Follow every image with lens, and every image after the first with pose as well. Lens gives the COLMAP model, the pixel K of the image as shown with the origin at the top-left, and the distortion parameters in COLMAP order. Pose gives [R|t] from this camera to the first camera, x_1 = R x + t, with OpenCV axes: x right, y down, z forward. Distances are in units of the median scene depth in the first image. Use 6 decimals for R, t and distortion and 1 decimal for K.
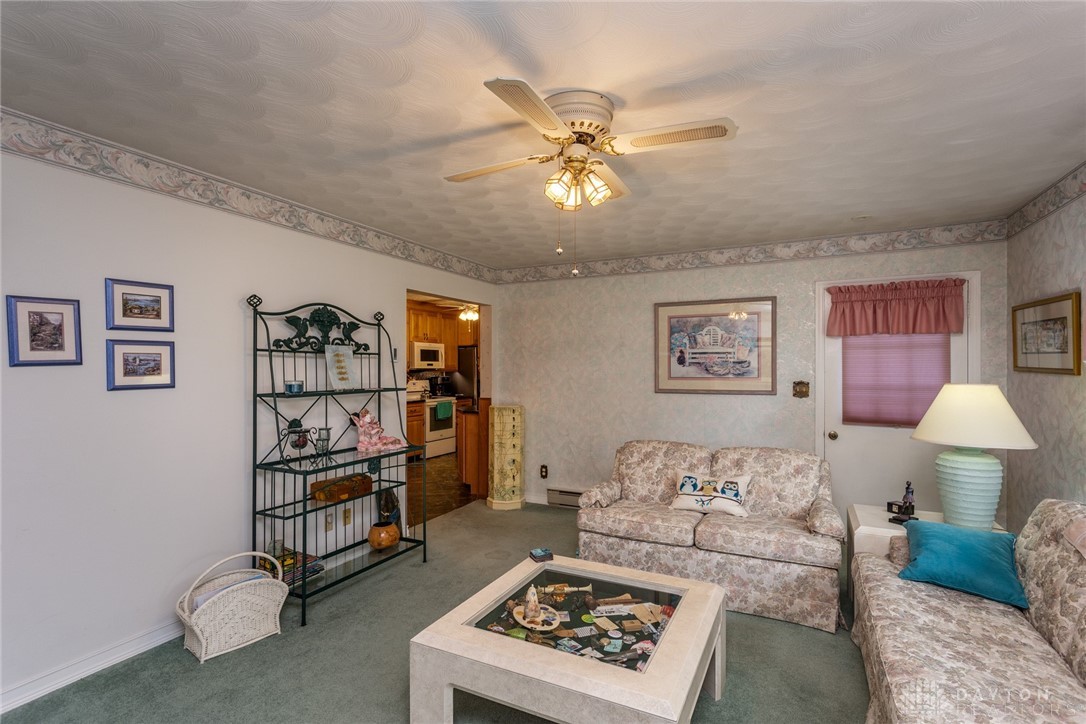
lens RADIAL K [[529.5, 0, 543.0], [0, 529.5, 362.0], [0, 0, 1]] dist [0.002274, 0.000470]
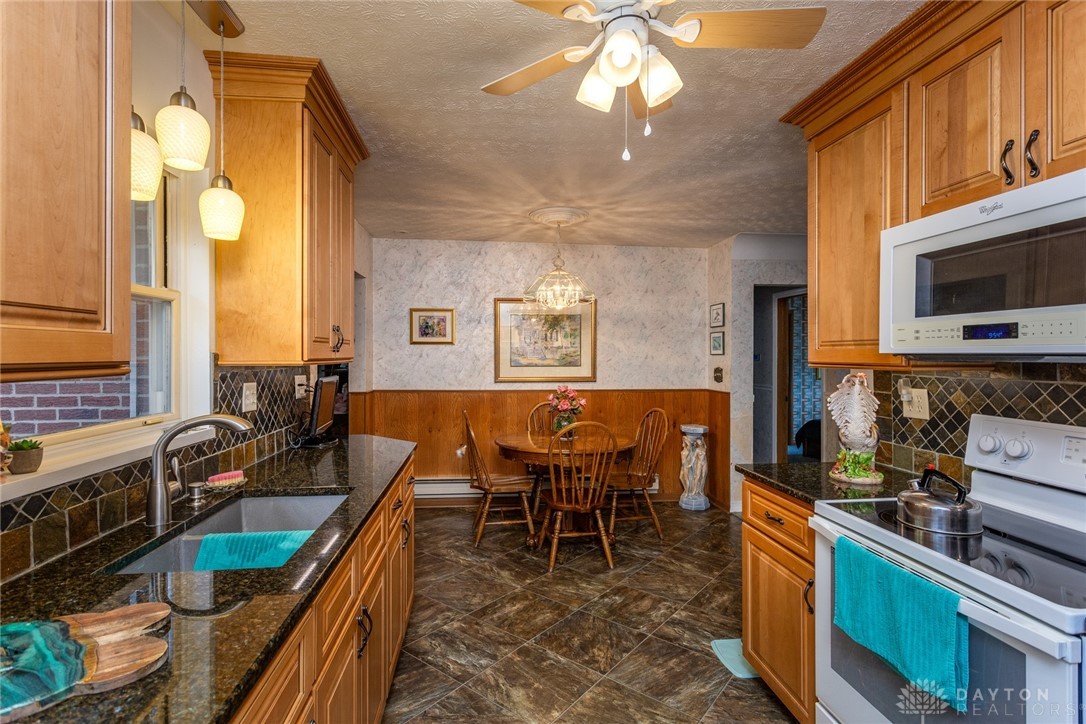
lens RADIAL K [[529.5, 0, 543.0], [0, 529.5, 362.0], [0, 0, 1]] dist [0.002274, 0.000470]
pose [[-0.829237, 0.005467, -0.558871, -0.008060], [-0.000205, 0.999949, 0.010087, 0.012592], [0.558898, 0.008479, -0.829193, 1.048814]]
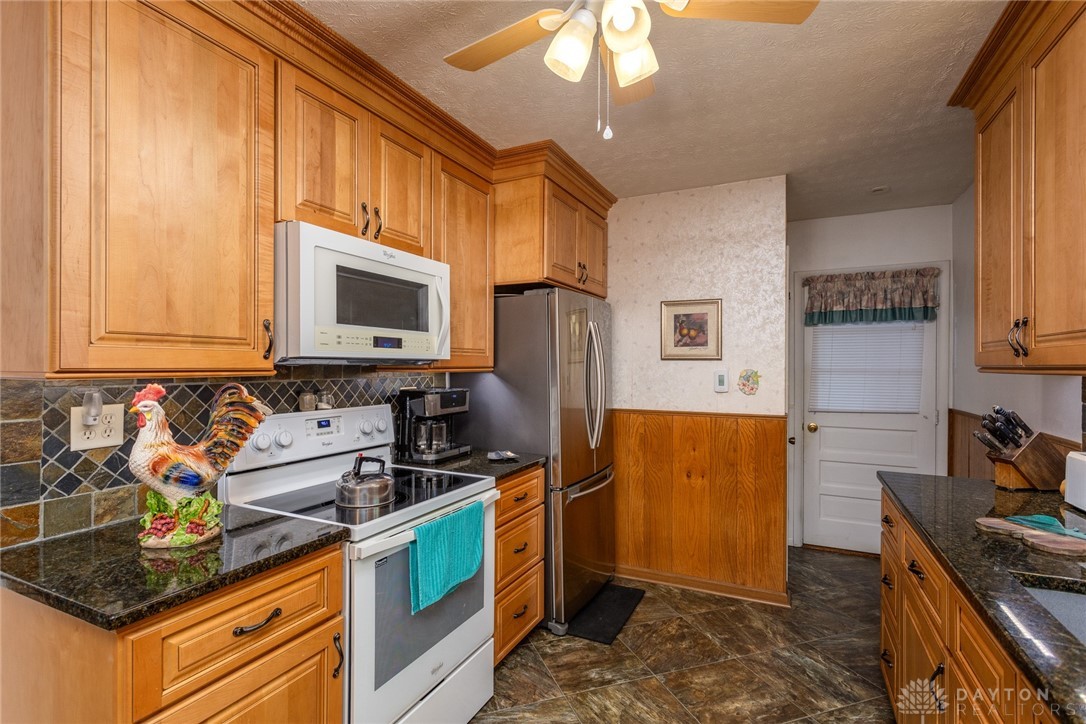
lens RADIAL K [[505.5, 0, 543.0], [0, 505.5, 362.0], [0, 0, 1]] dist [-0.001745, -0.000021]
pose [[0.999858, 0.003861, 0.016373, -0.148854], [-0.003877, 0.999992, 0.000974, 0.012706], [-0.016369, -0.001038, 0.999865, 0.774396]]
